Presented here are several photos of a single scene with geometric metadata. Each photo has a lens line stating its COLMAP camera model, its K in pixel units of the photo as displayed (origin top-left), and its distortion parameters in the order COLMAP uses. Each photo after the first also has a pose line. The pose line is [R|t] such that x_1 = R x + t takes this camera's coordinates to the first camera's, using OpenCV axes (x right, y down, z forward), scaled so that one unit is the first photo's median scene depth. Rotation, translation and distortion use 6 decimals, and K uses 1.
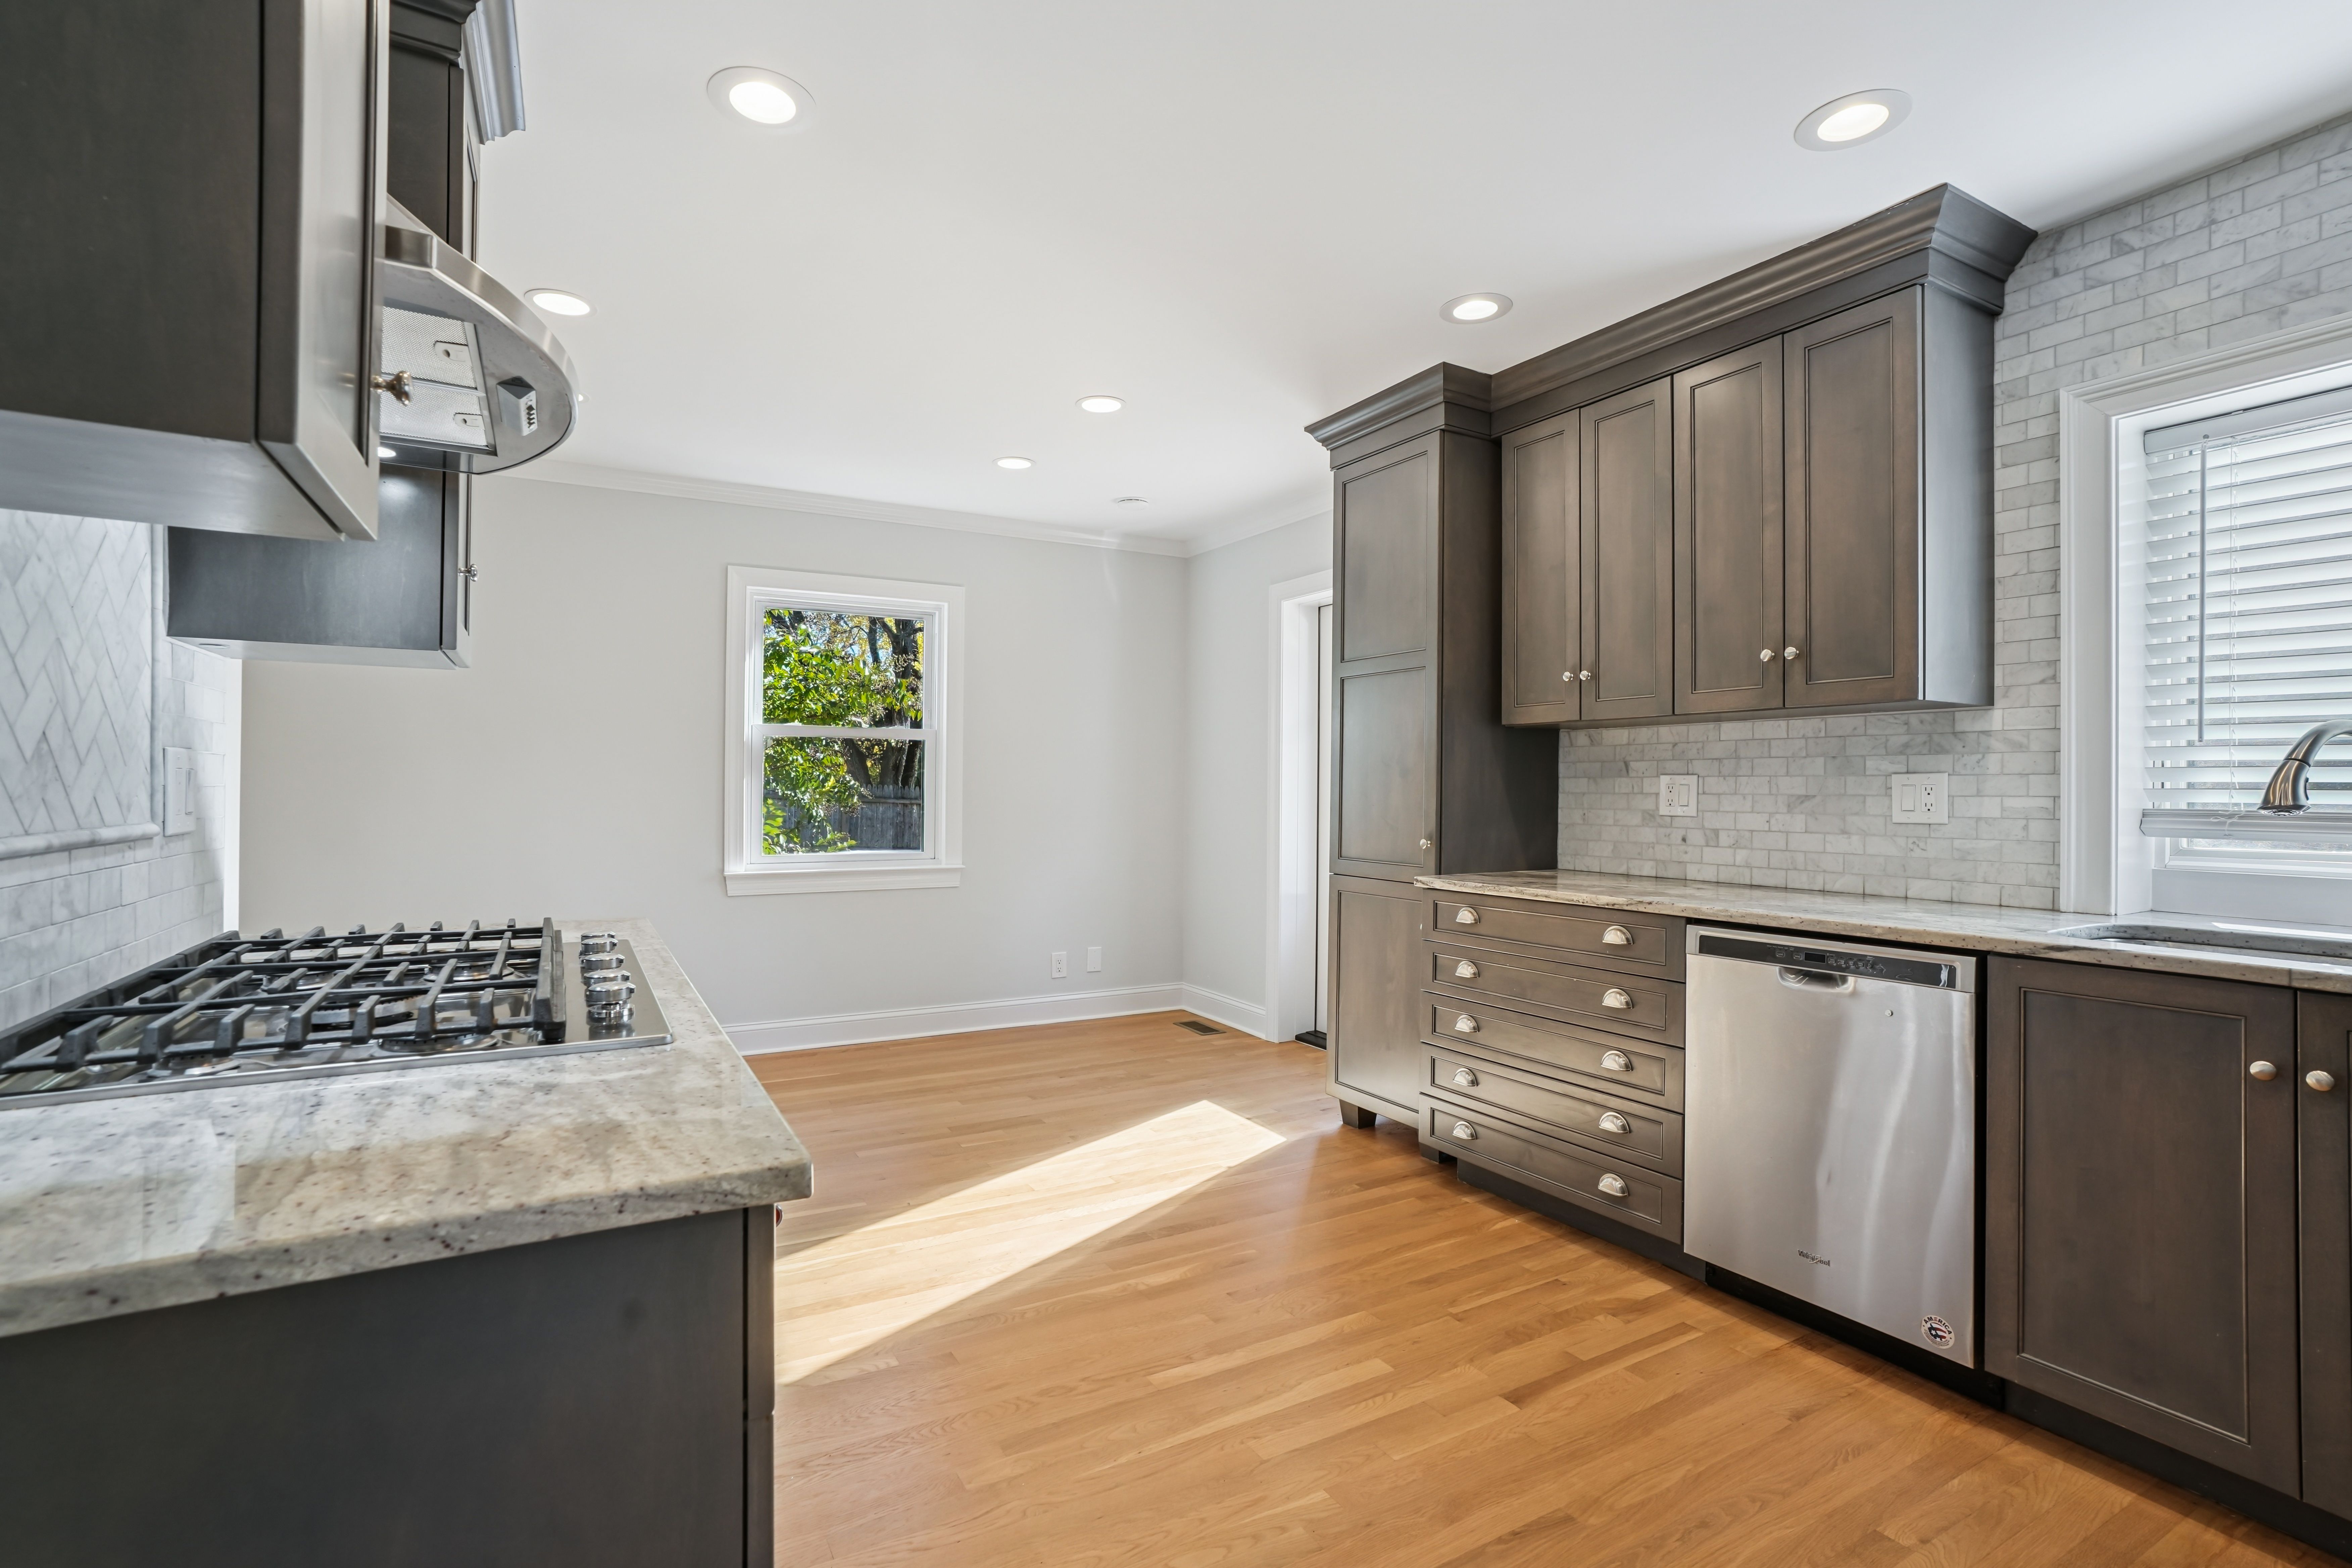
lens RADIAL K [[1095.4, 0, 1176.0], [0, 1095.4, 784.0], [0, 0, 1]] dist [-0.052847, 0.020393]
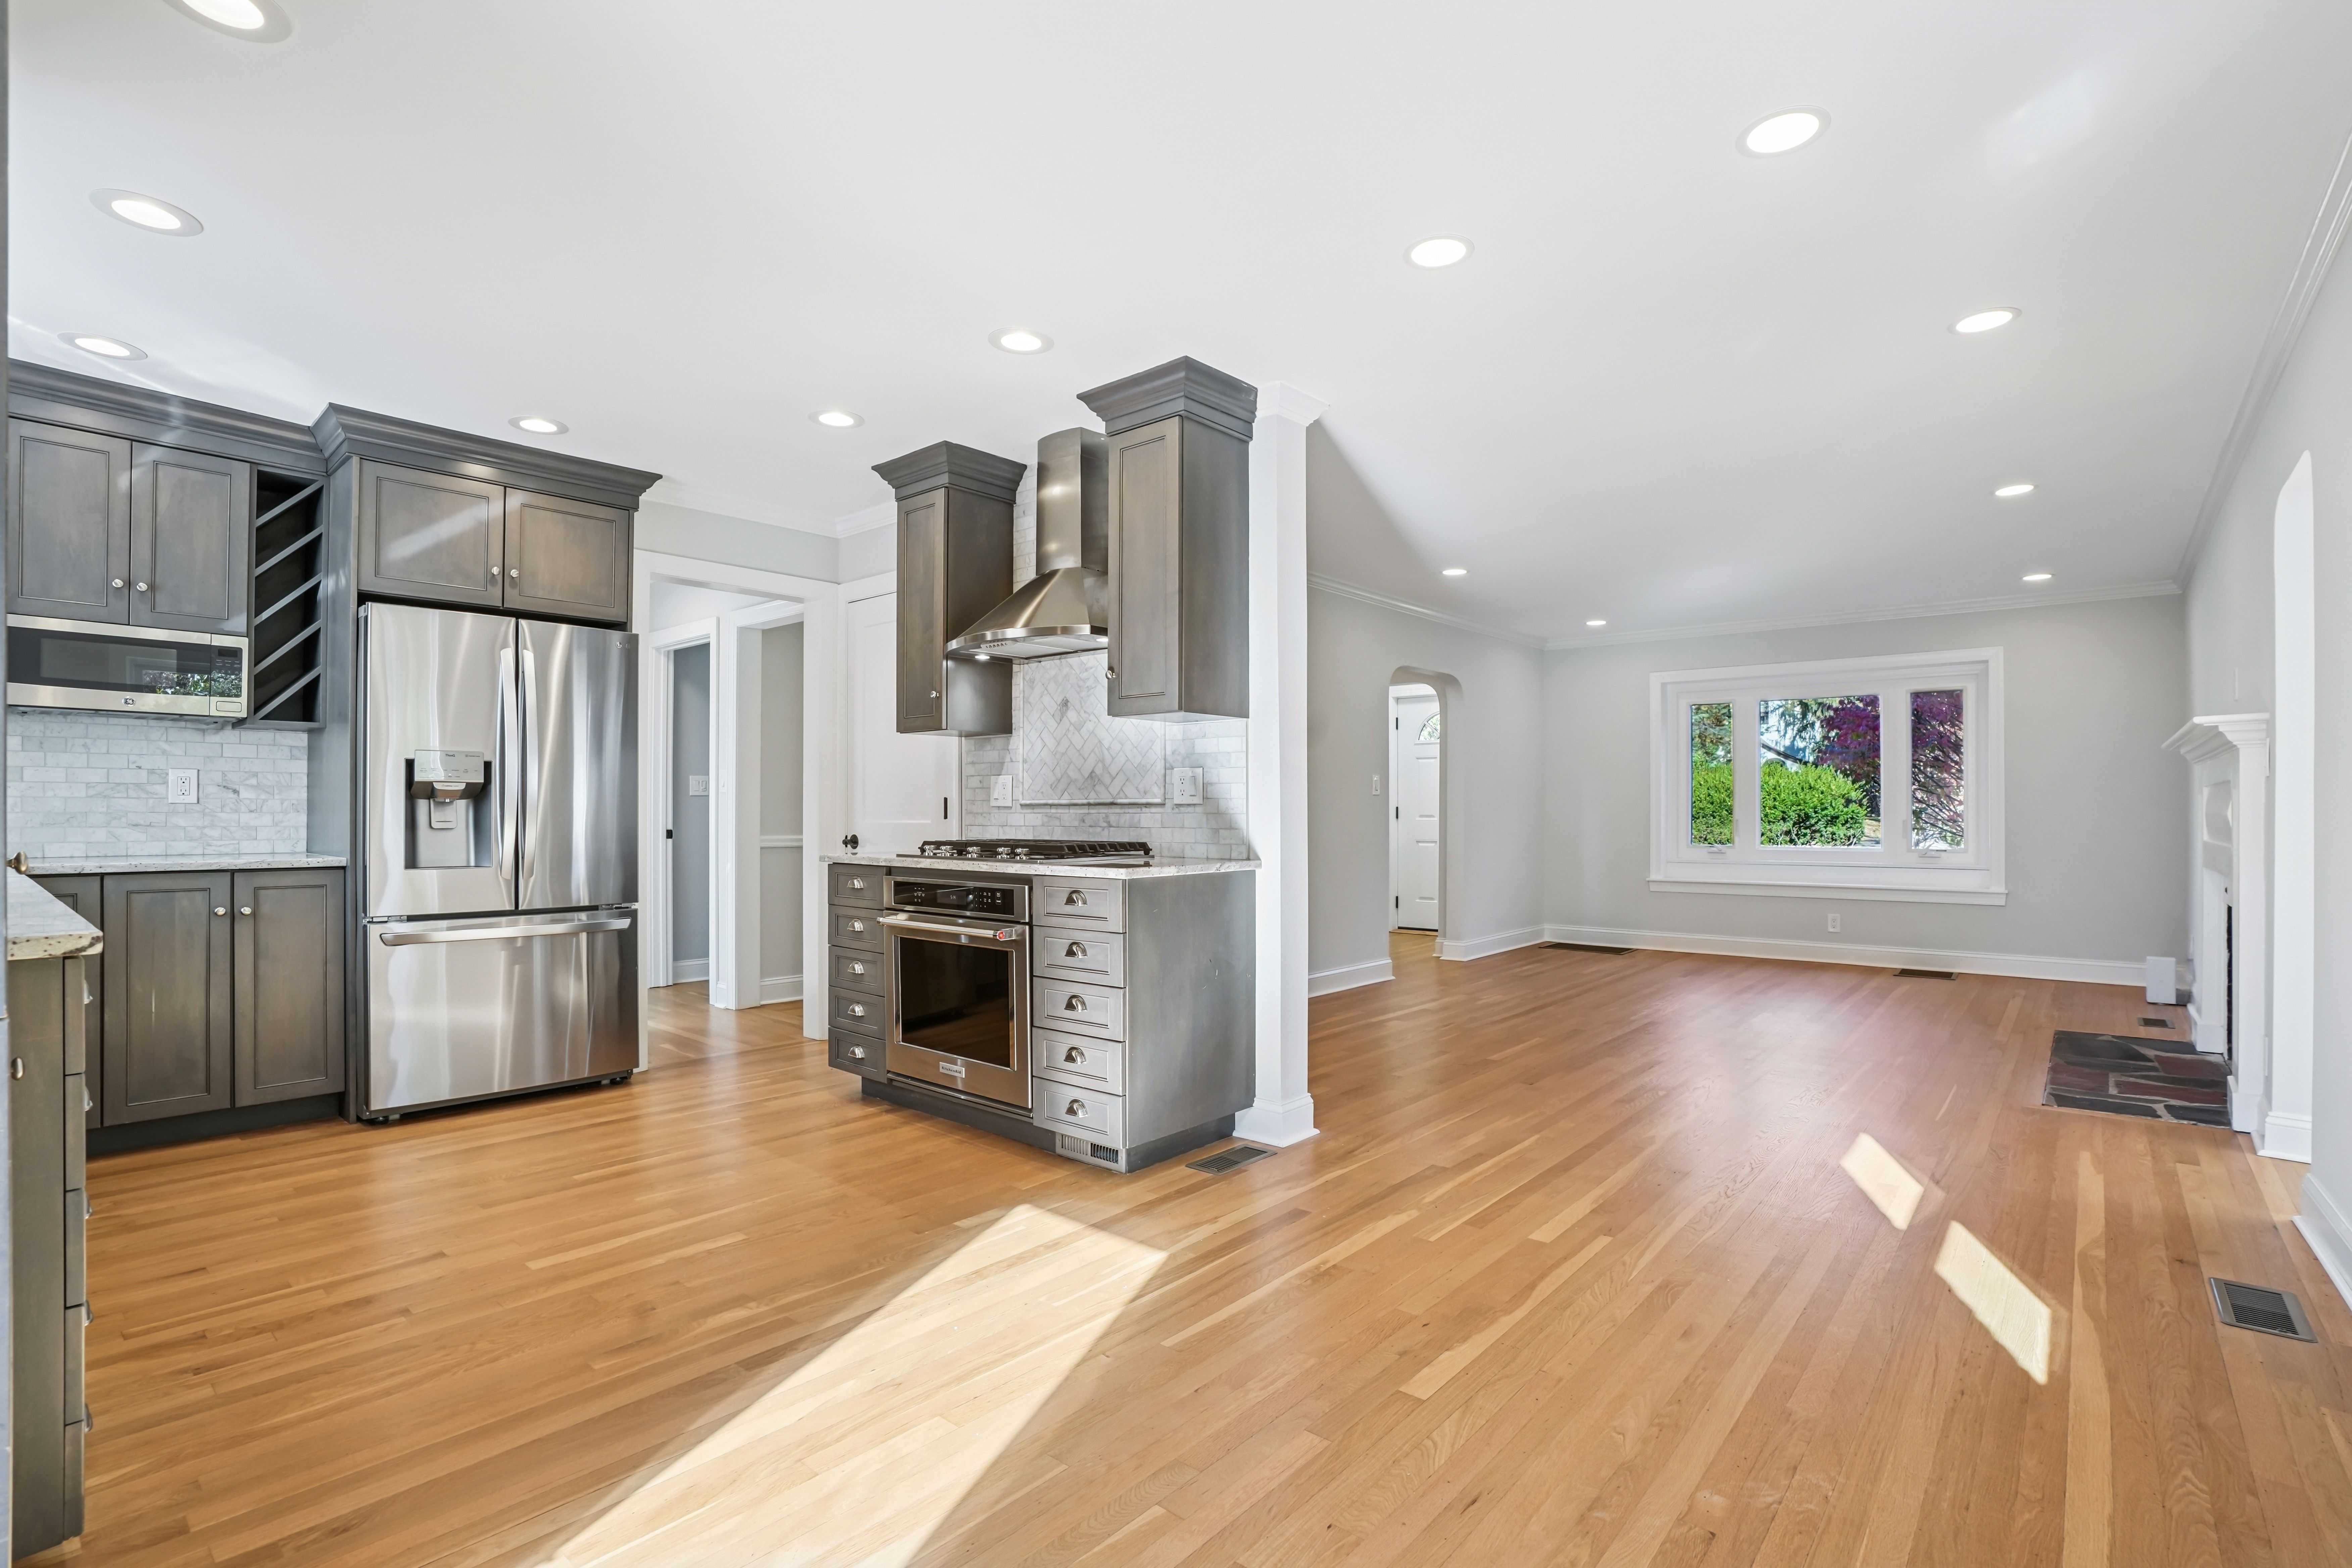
lens RADIAL K [[1082.4, 0, 1177.6], [0, 1082.4, 795.9], [0, 0, 1]] dist [-0.069394, 0.026940]
pose [[-0.943500, -0.011720, -0.331165, -0.064952], [-0.005226, 0.999776, -0.020494, 0.043385], [0.331331, -0.017605, -0.943350, 1.802310]]
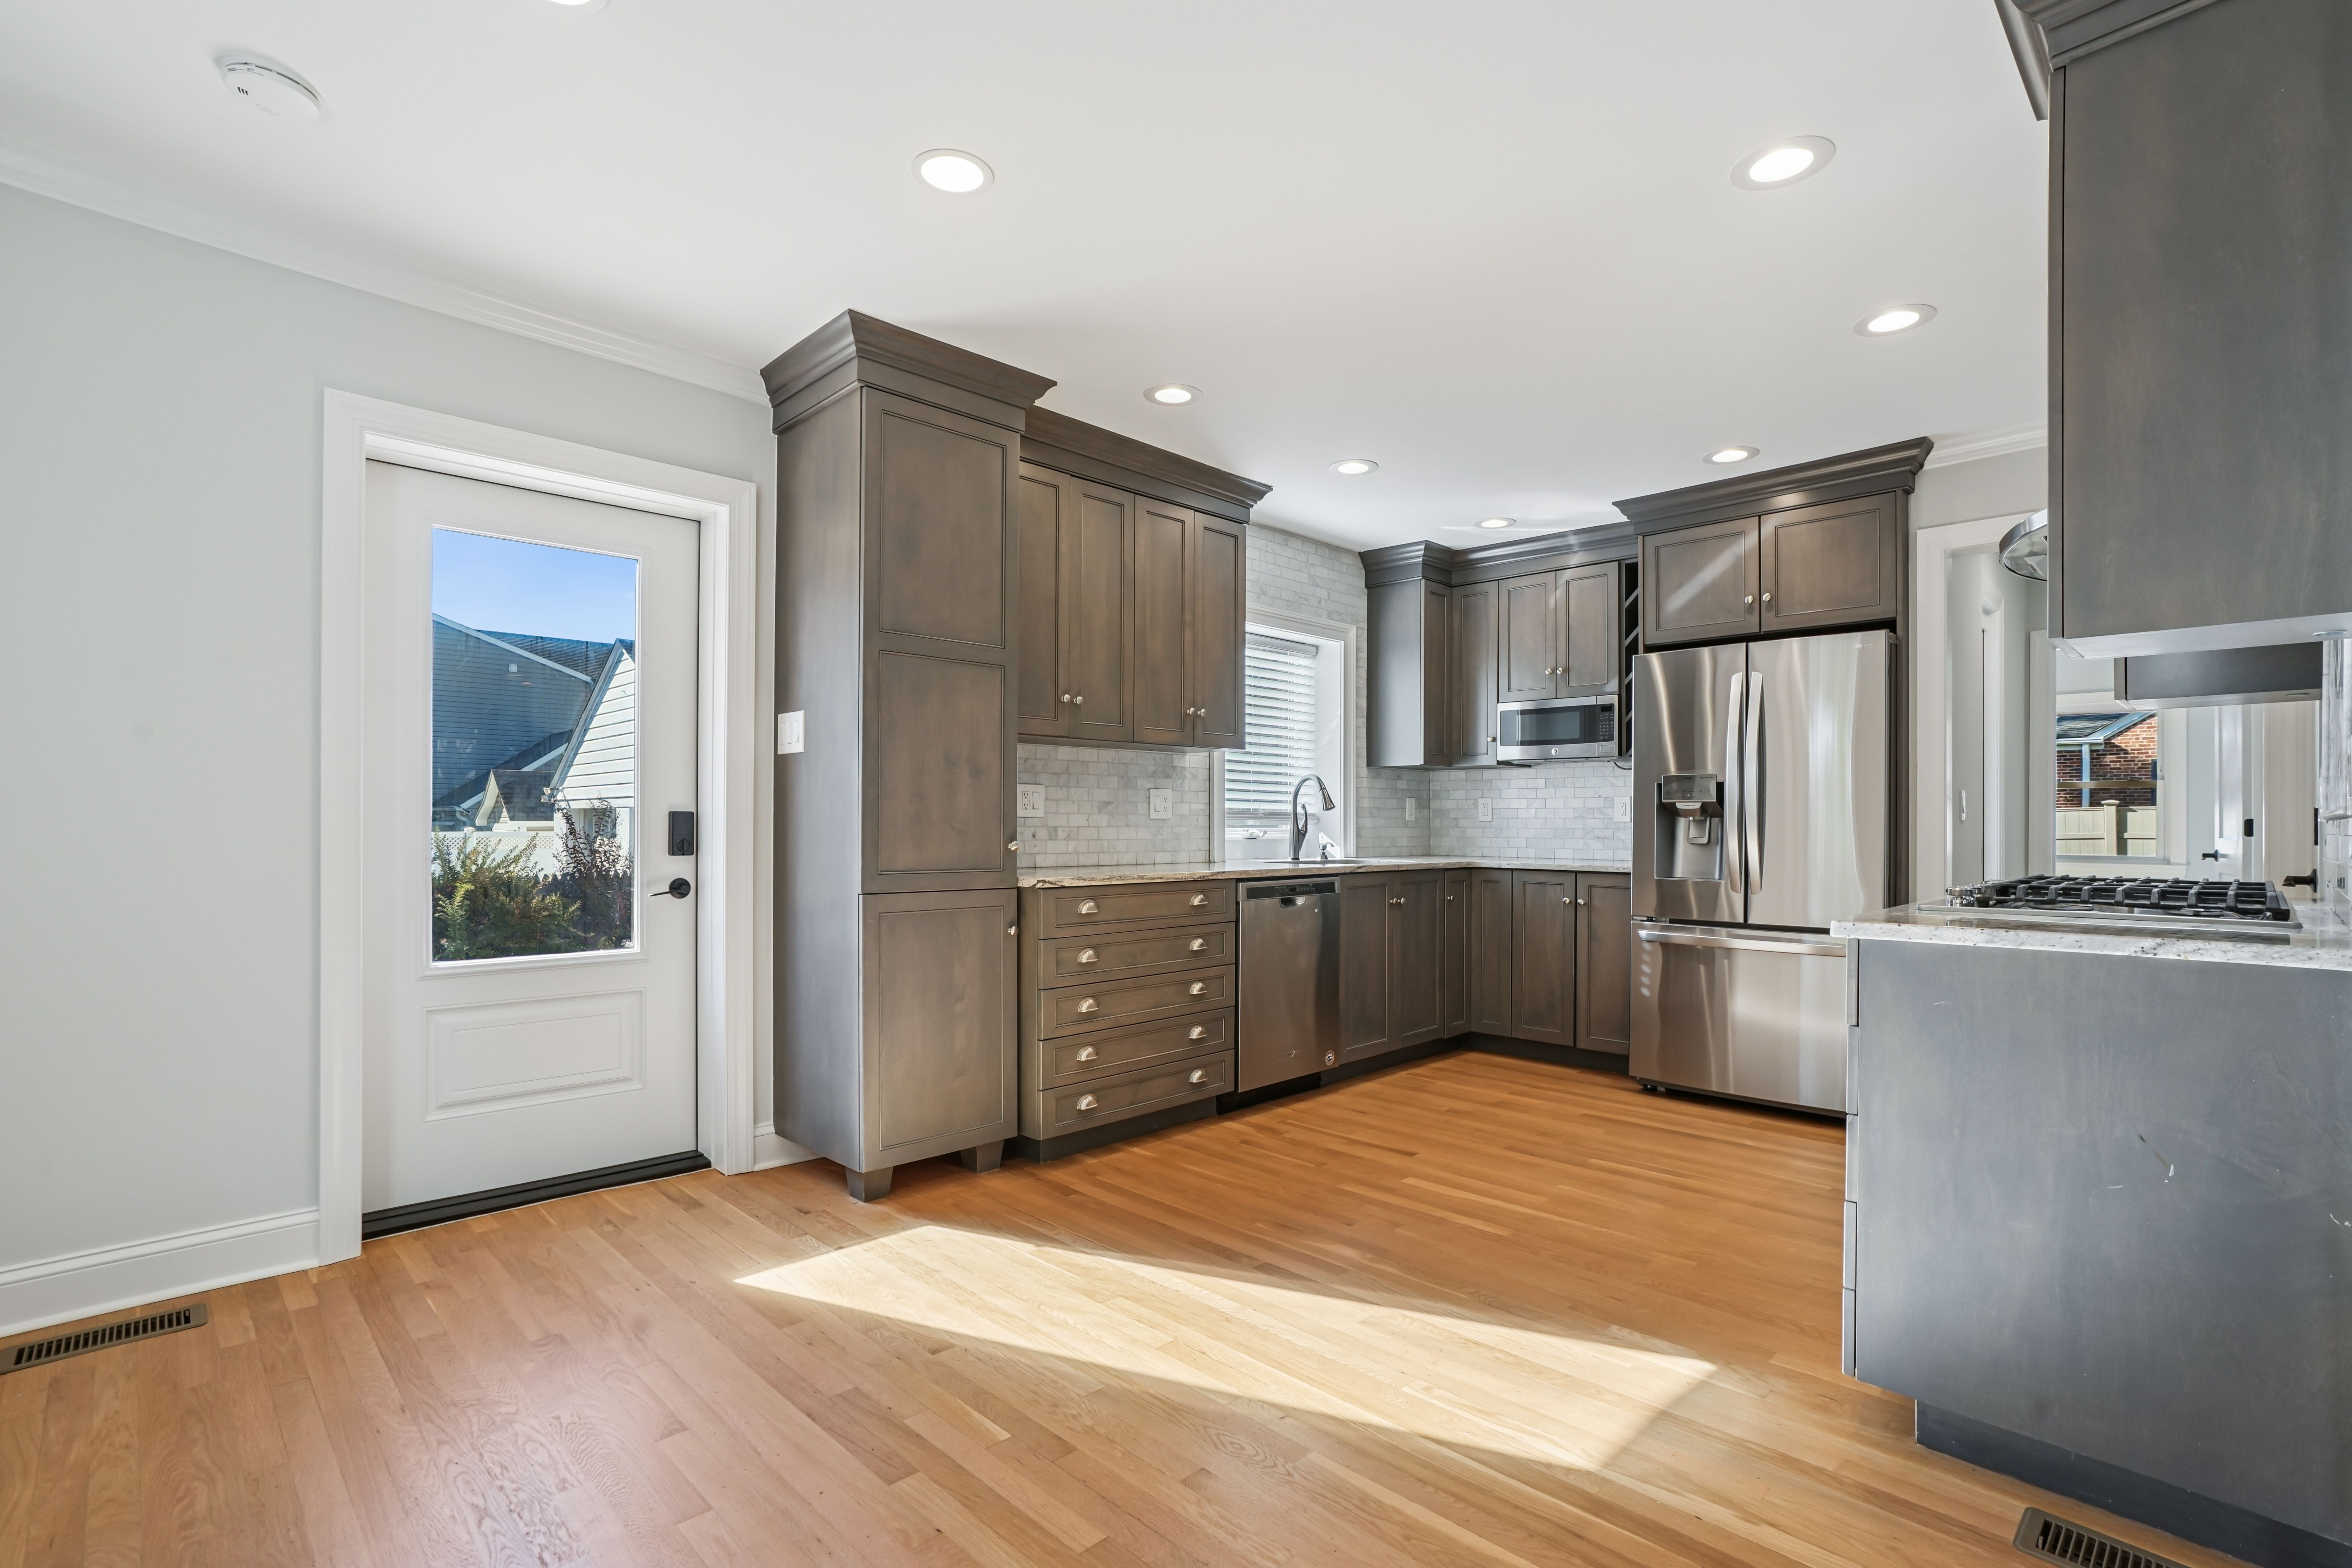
lens RADIAL K [[1087.9, 0, 1198.6], [0, 1087.9, 824.0], [0, 0, 1]] dist [-0.057616, 0.035871]
pose [[-0.269812, -0.006547, 0.962891, -0.913210], [-0.010016, 0.999942, 0.003993, 0.035027], [-0.962861, -0.008567, -0.269862, 1.321122]]
